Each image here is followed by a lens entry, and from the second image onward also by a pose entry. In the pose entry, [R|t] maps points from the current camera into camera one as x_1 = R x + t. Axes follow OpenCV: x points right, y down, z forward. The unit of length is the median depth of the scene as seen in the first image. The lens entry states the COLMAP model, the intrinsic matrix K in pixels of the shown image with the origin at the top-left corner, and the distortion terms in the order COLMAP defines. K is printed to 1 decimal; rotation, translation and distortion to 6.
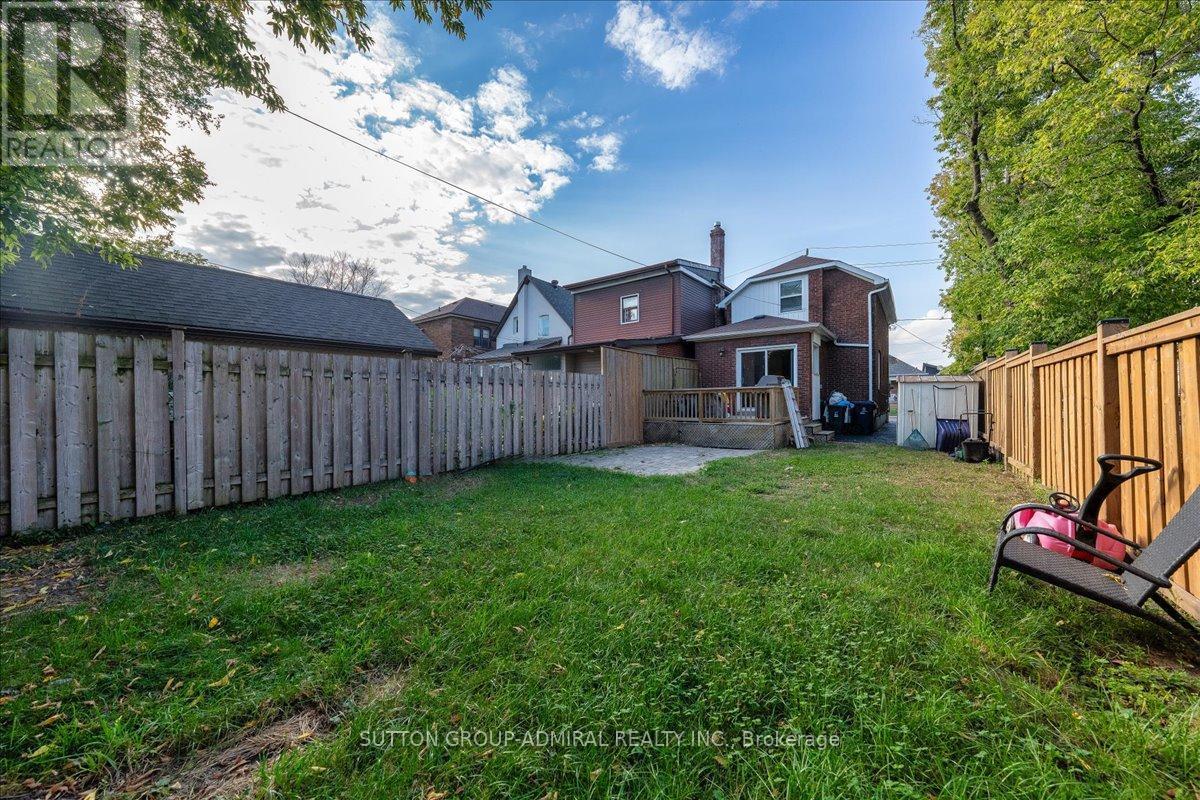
lens RADIAL K [[402.3, 0, 606.3], [0, 402.3, 399.5], [0, 0, 1]] dist [-0.000296, -0.000098]
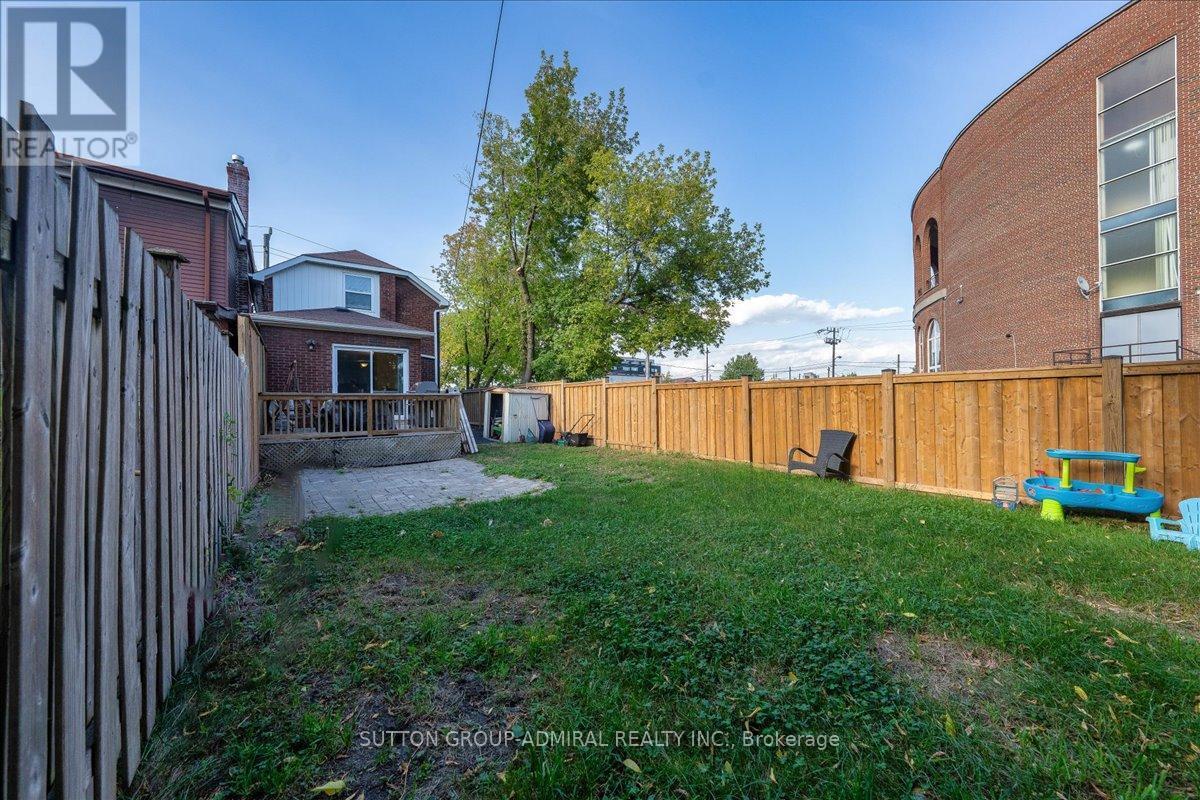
lens RADIAL K [[402.3, 0, 606.3], [0, 402.3, 399.5], [0, 0, 1]] dist [-0.000296, -0.000098]
pose [[0.275674, 0.015162, 0.961132, -0.292101], [-0.003332, 0.999885, -0.014817, -0.004389], [-0.961245, 0.000882, 0.275693, 0.243176]]
